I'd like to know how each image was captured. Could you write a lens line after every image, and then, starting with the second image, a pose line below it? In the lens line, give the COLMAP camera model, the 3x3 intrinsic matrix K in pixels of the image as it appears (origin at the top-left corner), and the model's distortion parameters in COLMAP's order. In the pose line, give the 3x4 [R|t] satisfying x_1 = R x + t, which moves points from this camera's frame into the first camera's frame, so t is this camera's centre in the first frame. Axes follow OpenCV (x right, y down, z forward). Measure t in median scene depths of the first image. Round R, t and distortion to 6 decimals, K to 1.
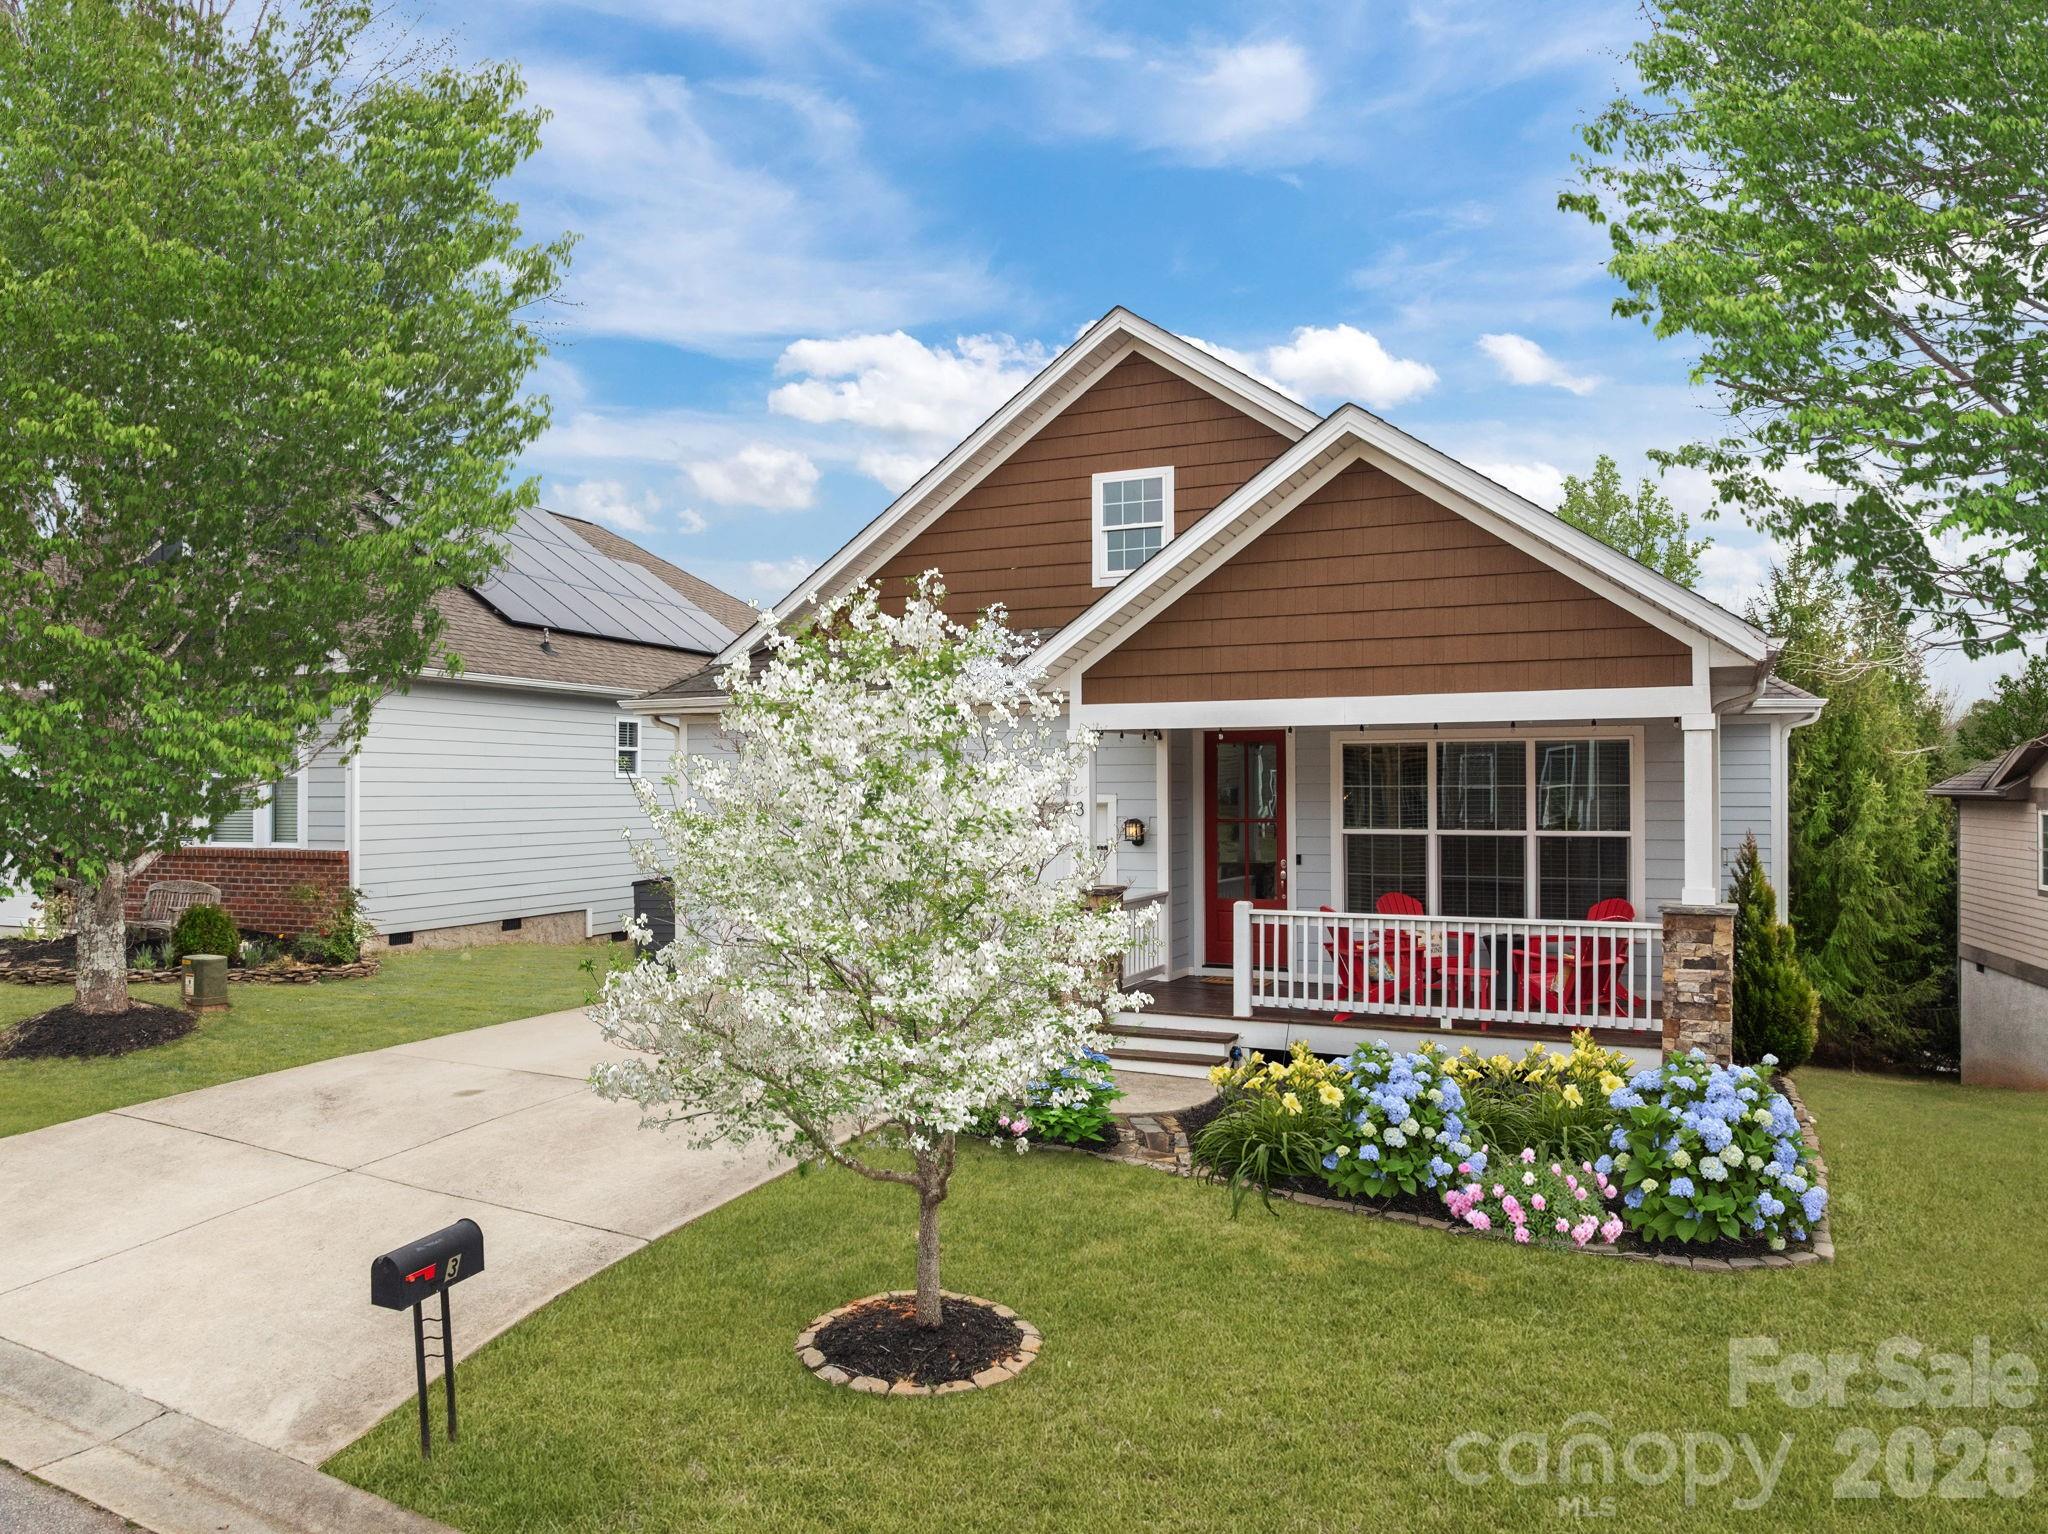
lens RADIAL K [[1451.3, 0, 1024.0], [0, 1451.3, 767.0], [0, 0, 1]] dist [-0.031363, -0.001921]
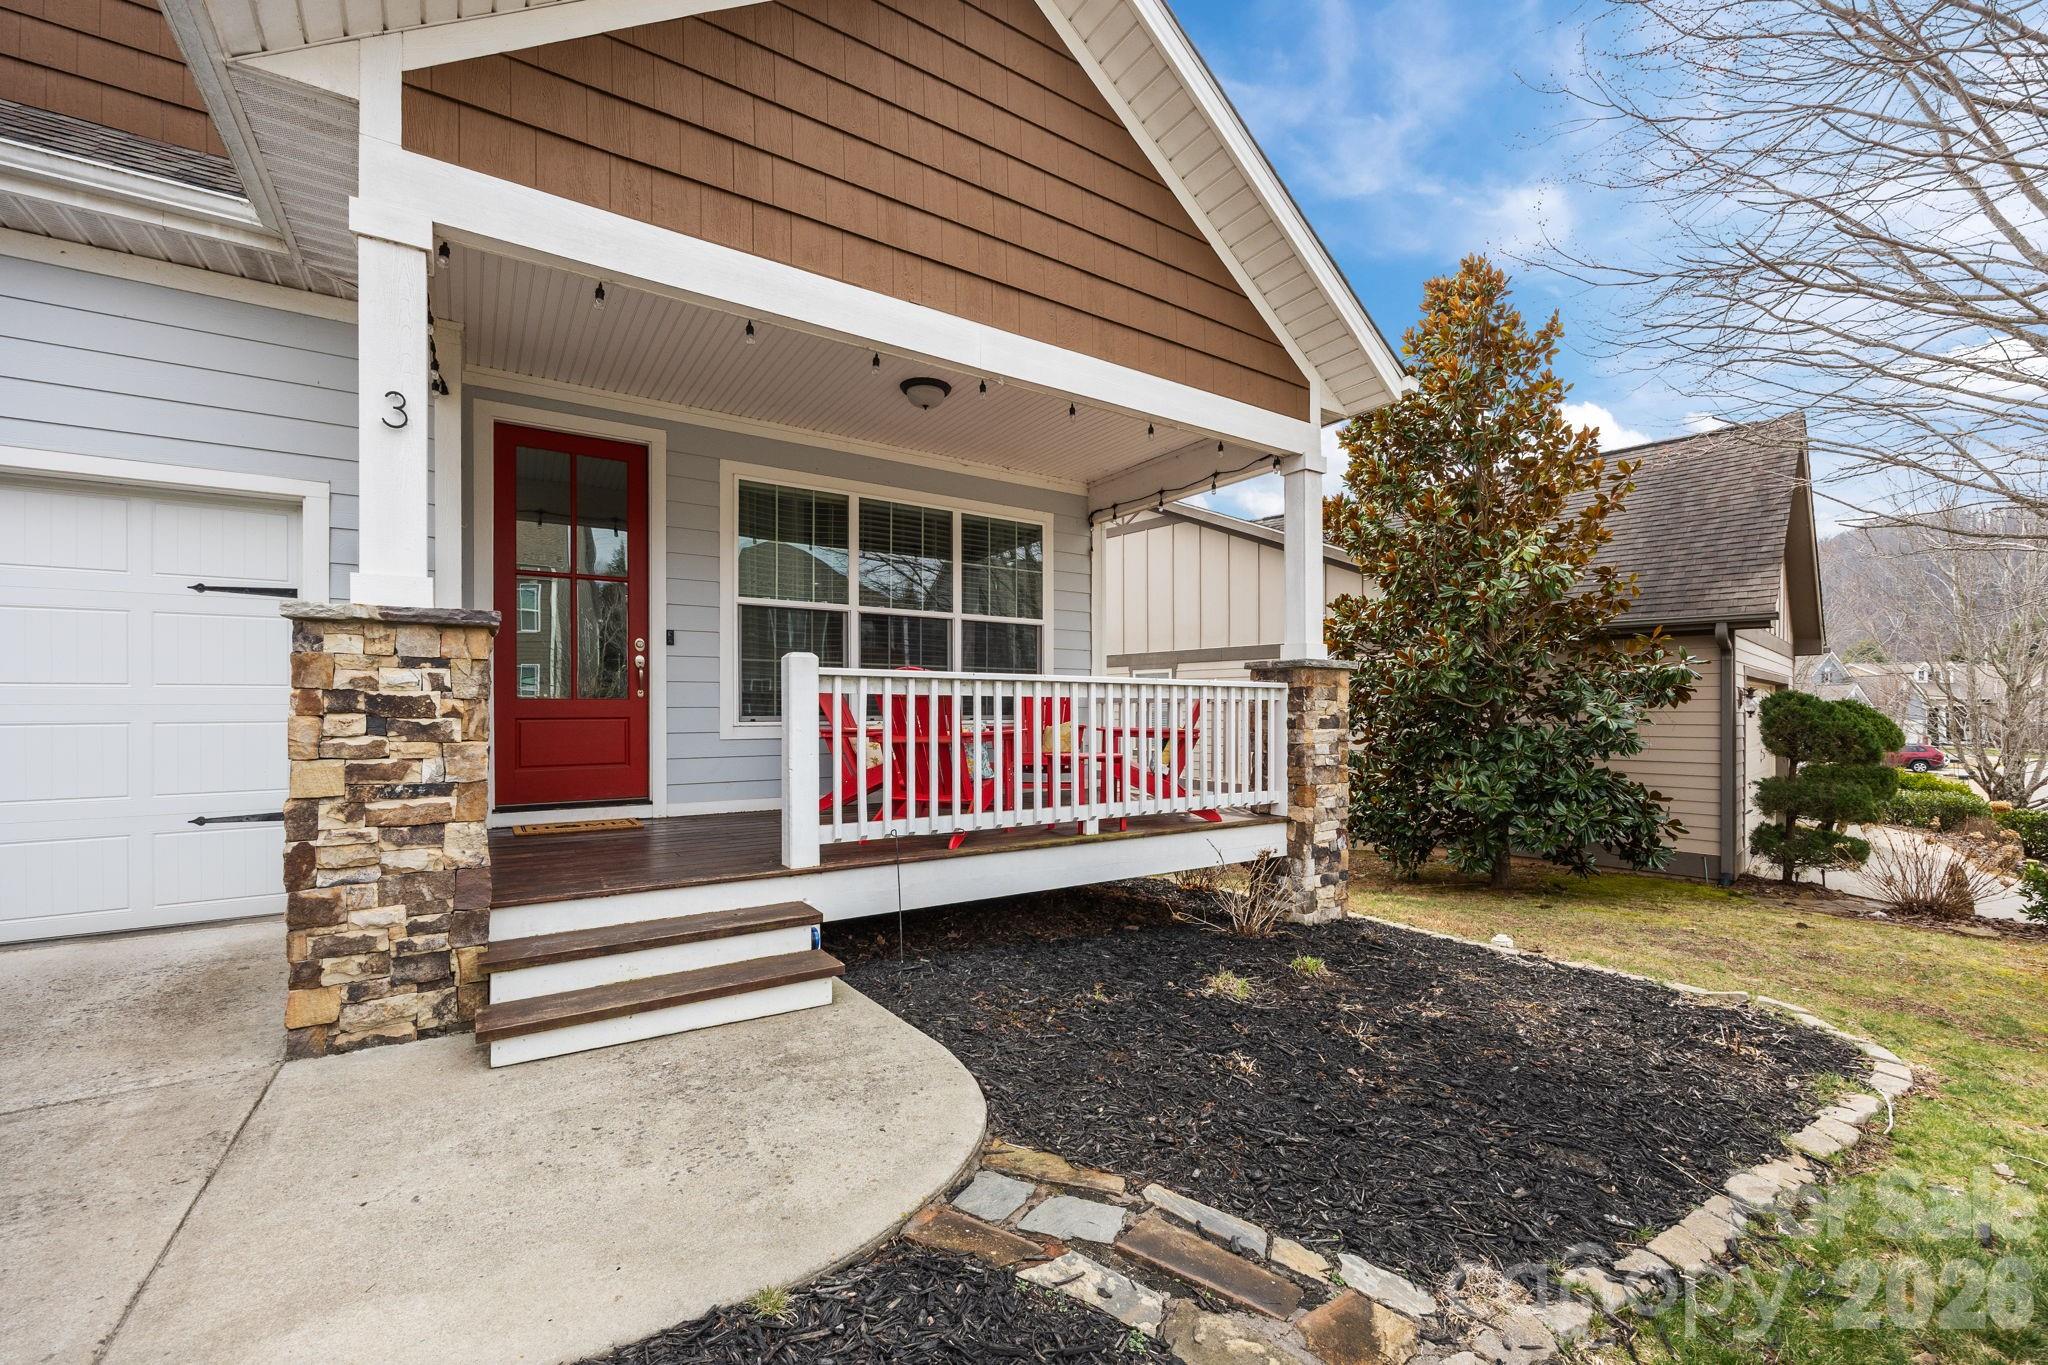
lens RADIAL K [[818.0, 0, 1027.5], [0, 818.0, 714.8], [0, 0, 1]] dist [-0.001631, -0.000379]
pose [[0.498114, 0.000368, 0.867111, -0.074806], [-0.015993, 0.999834, 0.008763, 0.118795], [-0.866964, -0.018233, 0.498037, 0.828030]]
